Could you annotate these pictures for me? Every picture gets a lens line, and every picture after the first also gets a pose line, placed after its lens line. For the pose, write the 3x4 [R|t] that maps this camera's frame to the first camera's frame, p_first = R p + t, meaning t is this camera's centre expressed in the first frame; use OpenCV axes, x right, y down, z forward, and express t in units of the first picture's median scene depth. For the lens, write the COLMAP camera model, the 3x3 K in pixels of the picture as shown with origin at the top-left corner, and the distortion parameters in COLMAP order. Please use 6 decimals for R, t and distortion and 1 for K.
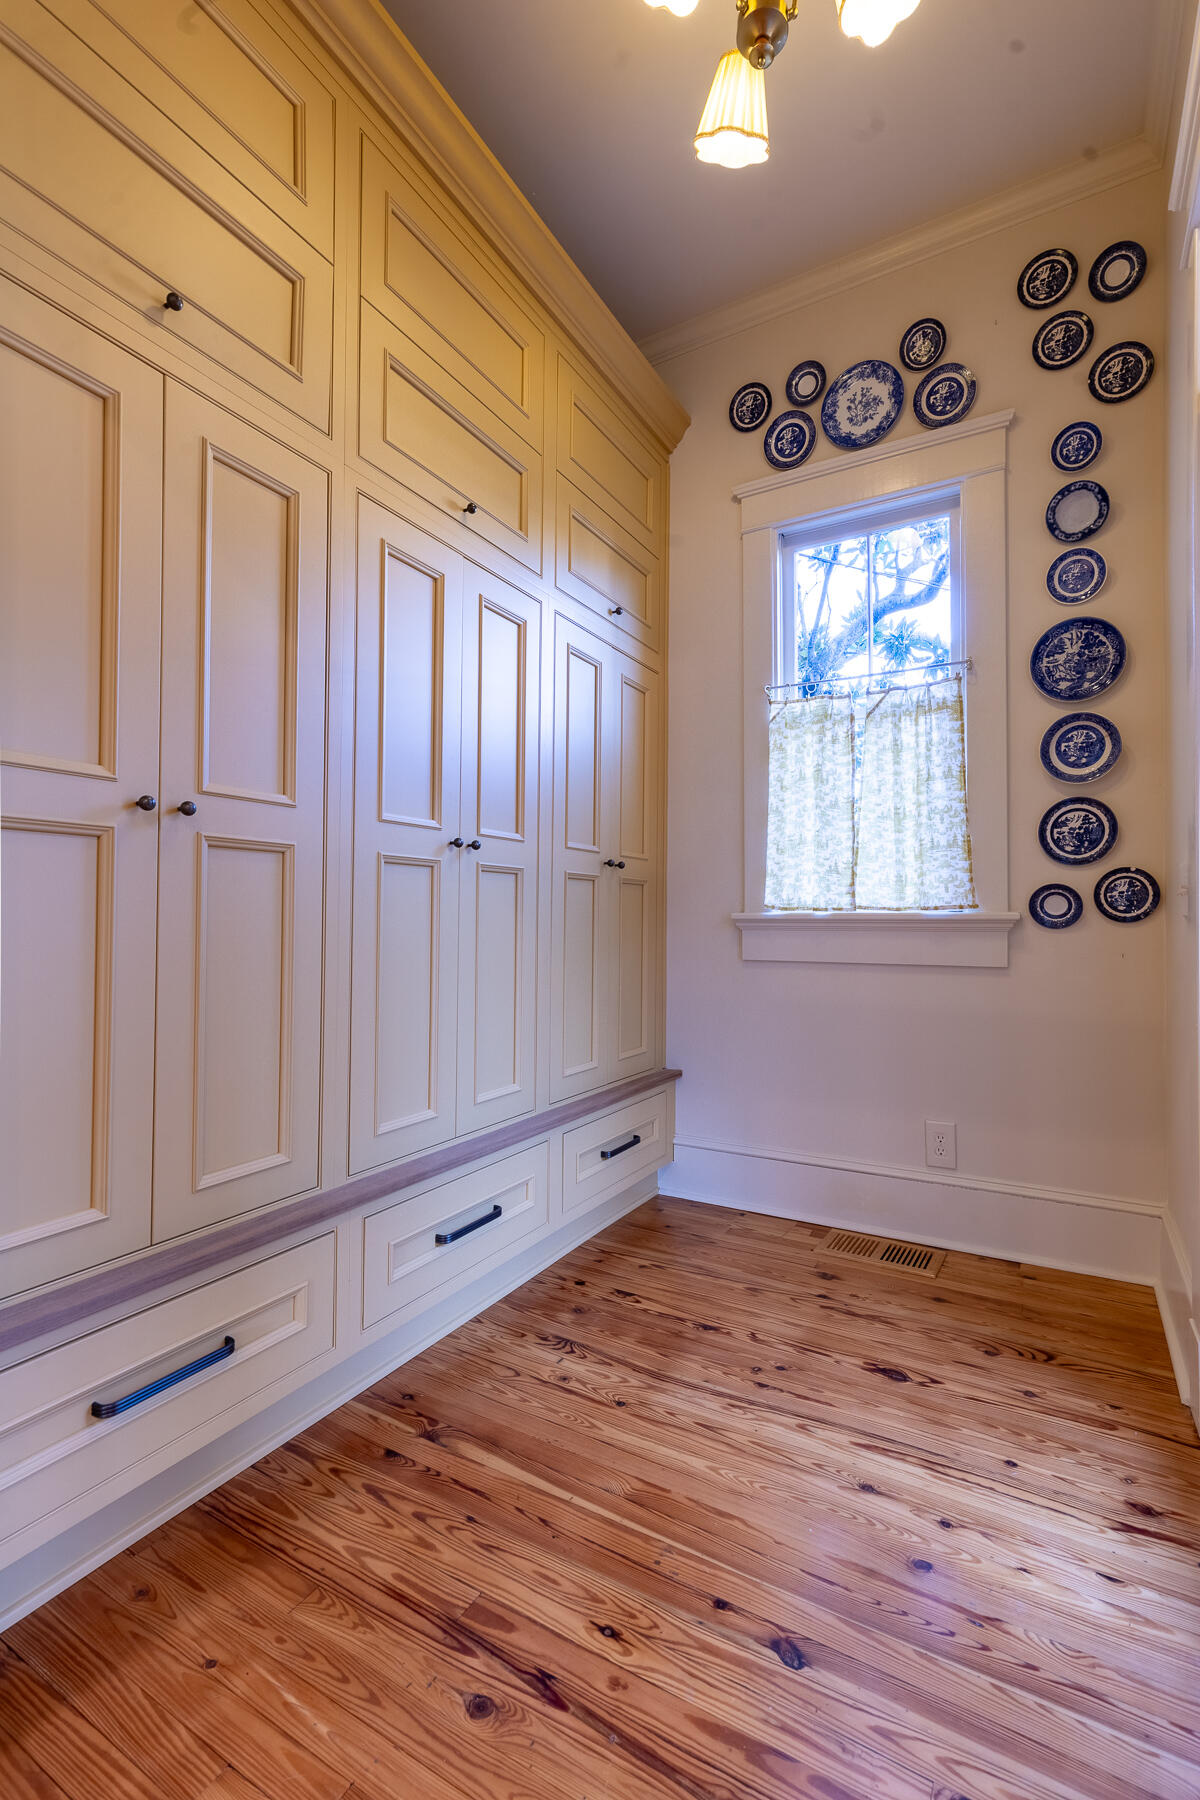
lens RADIAL K [[811.3, 0, 601.1], [0, 811.3, 906.6], [0, 0, 1]] dist [0.008310, -0.001408]
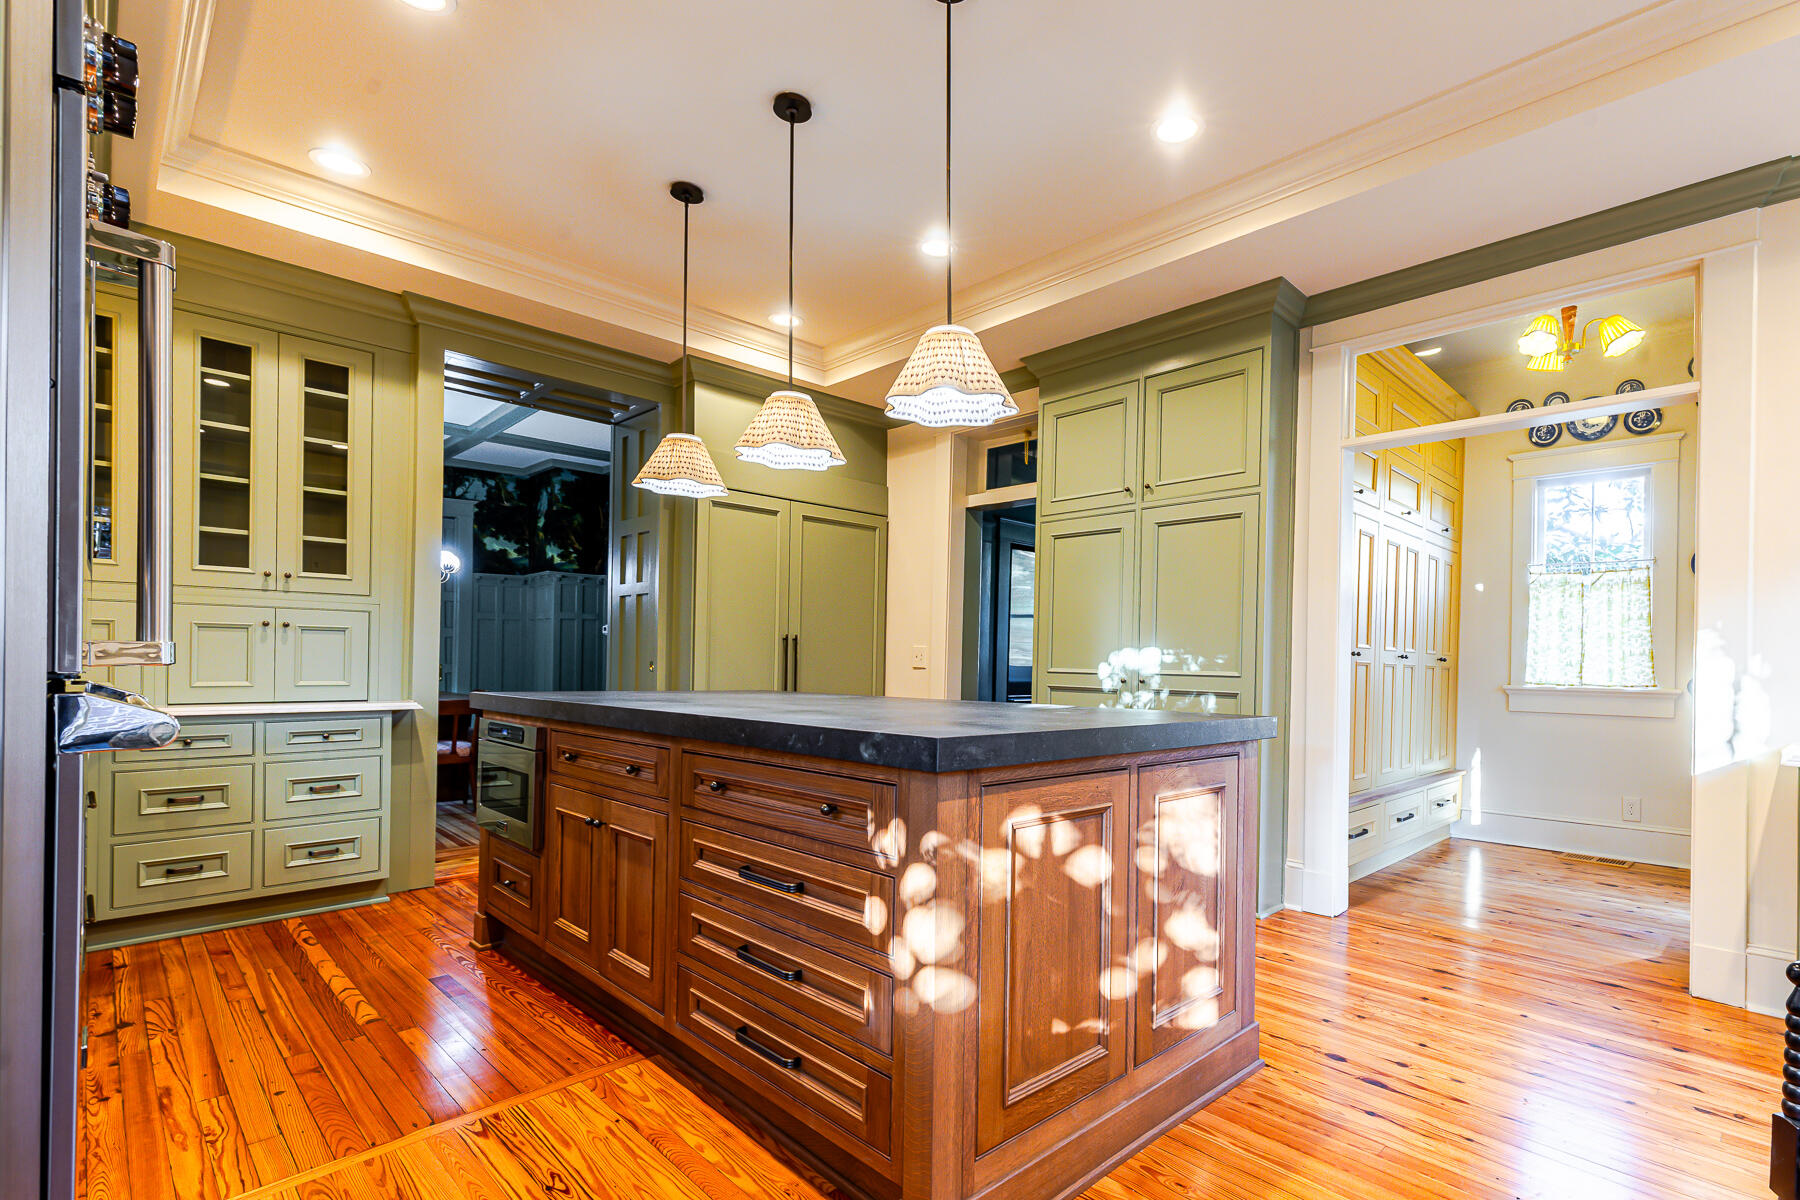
lens RADIAL K [[845.2, 0, 977.5], [0, 845.2, 663.0], [0, 0, 1]] dist [0.001664, -0.000362]
pose [[0.971288, 0.016567, -0.237327, -0.643977], [-0.013715, 0.999813, 0.013663, -0.061973], [0.237509, -0.010016, 0.971334, -1.368116]]
